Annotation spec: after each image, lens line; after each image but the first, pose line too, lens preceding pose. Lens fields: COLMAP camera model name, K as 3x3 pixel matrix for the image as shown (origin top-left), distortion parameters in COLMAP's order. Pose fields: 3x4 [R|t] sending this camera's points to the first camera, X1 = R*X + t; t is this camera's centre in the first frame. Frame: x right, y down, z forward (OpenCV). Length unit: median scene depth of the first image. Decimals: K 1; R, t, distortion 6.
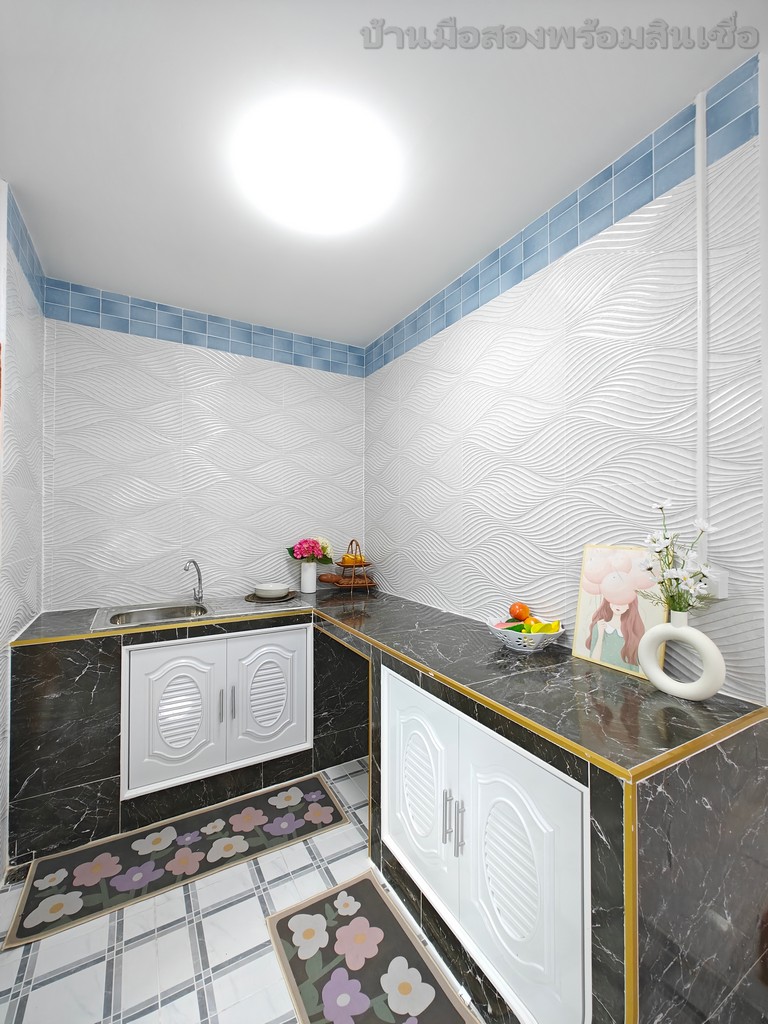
lens RADIAL K [[426.6, 0, 383.8], [0, 426.6, 512.1], [0, 0, 1]] dist [-0.002697, 0.000234]
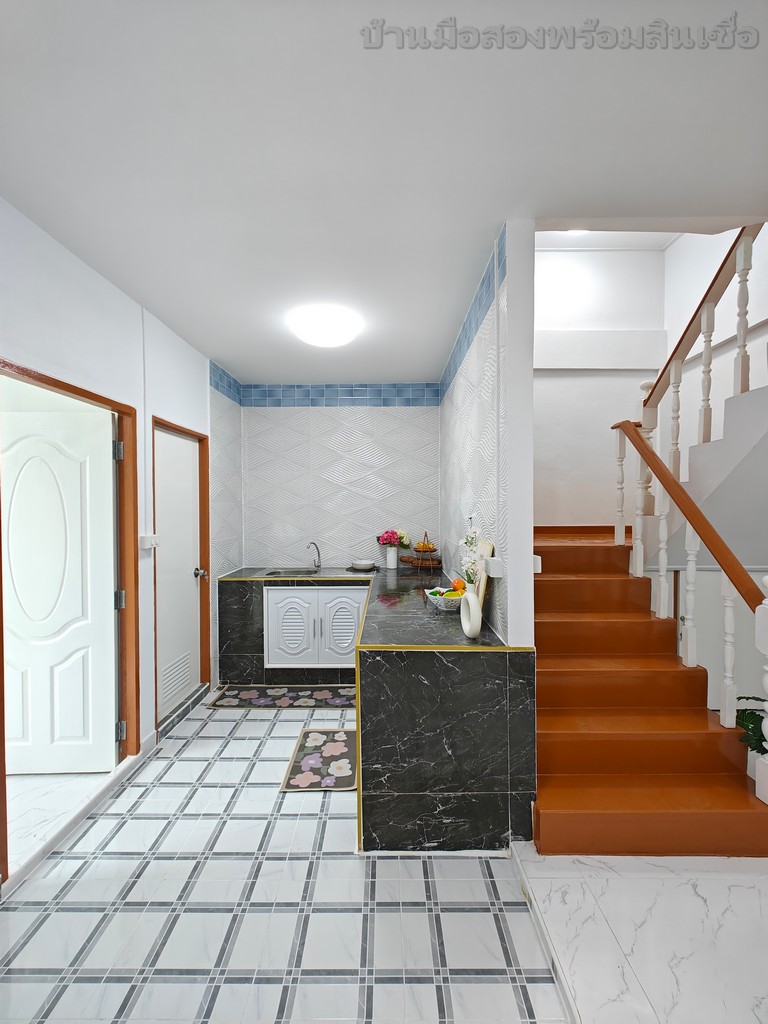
lens RADIAL K [[426.6, 0, 385.2], [0, 426.6, 511.2], [0, 0, 1]] dist [-0.002697, 0.000234]
pose [[0.866886, -0.001787, -0.498503, 0.786536], [0.015178, 0.999625, 0.022810, -0.051360], [0.498275, -0.027340, 0.866588, -0.351535]]
